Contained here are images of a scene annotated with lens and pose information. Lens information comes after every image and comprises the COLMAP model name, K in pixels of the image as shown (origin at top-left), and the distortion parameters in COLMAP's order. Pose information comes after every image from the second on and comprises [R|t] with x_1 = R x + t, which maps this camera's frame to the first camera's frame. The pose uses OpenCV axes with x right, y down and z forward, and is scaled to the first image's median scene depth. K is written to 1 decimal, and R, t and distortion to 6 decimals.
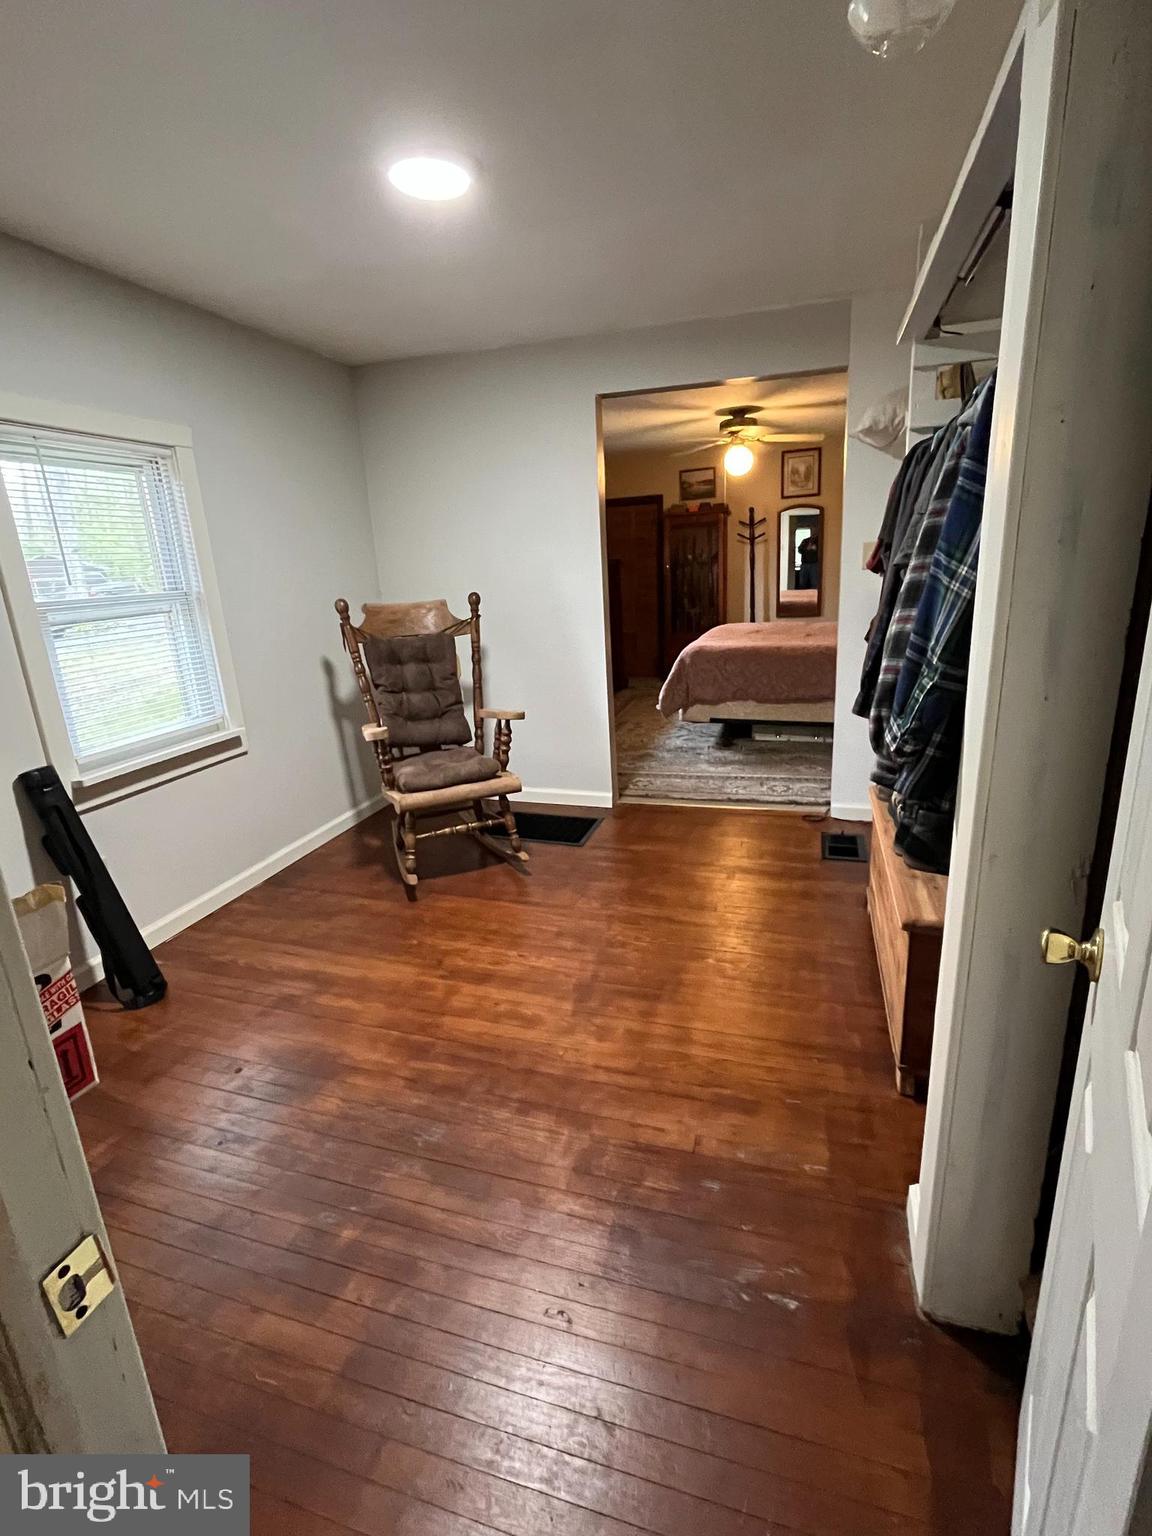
lens RADIAL K [[724.2, 0, 576.3], [0, 724.2, 768.8], [0, 0, 1]] dist [-0.005639, -0.000313]
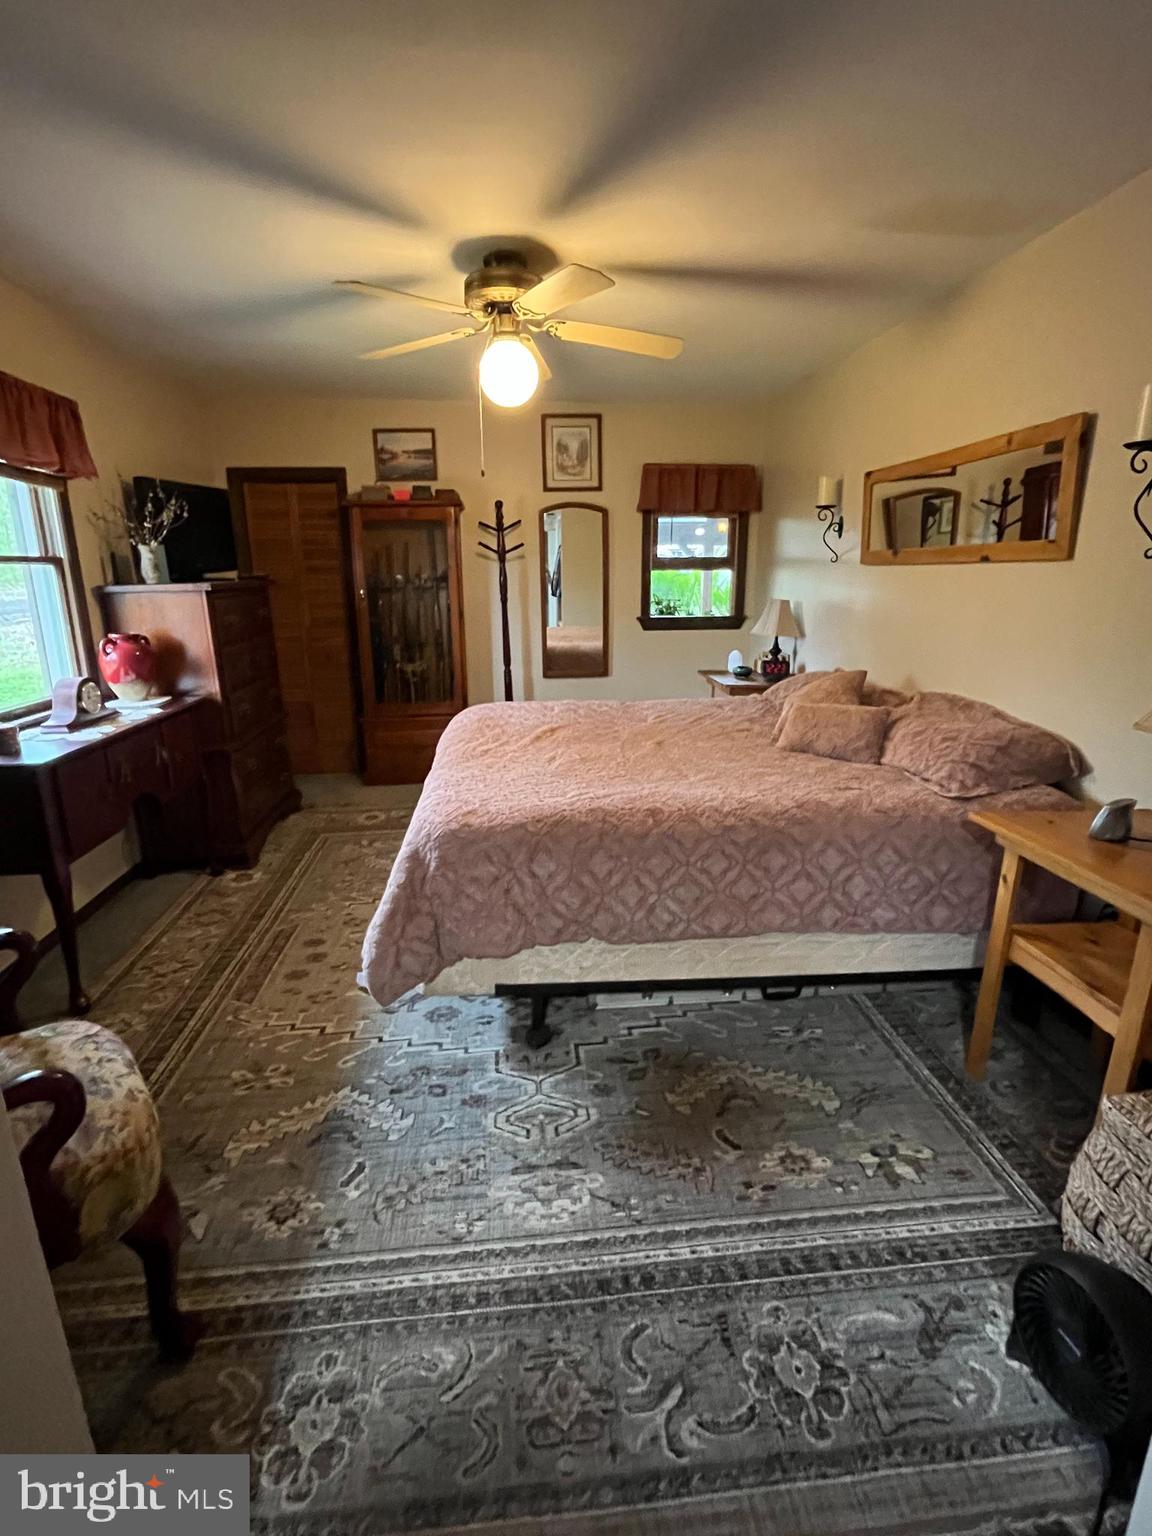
lens RADIAL K [[724.2, 0, 580.3], [0, 724.2, 763.8], [0, 0, 1]] dist [-0.005639, -0.000313]
pose [[0.918194, -0.054982, 0.392298, 0.056708], [0.067883, 0.997511, -0.019080, -0.129158], [-0.390272, 0.044150, 0.919640, 0.439270]]
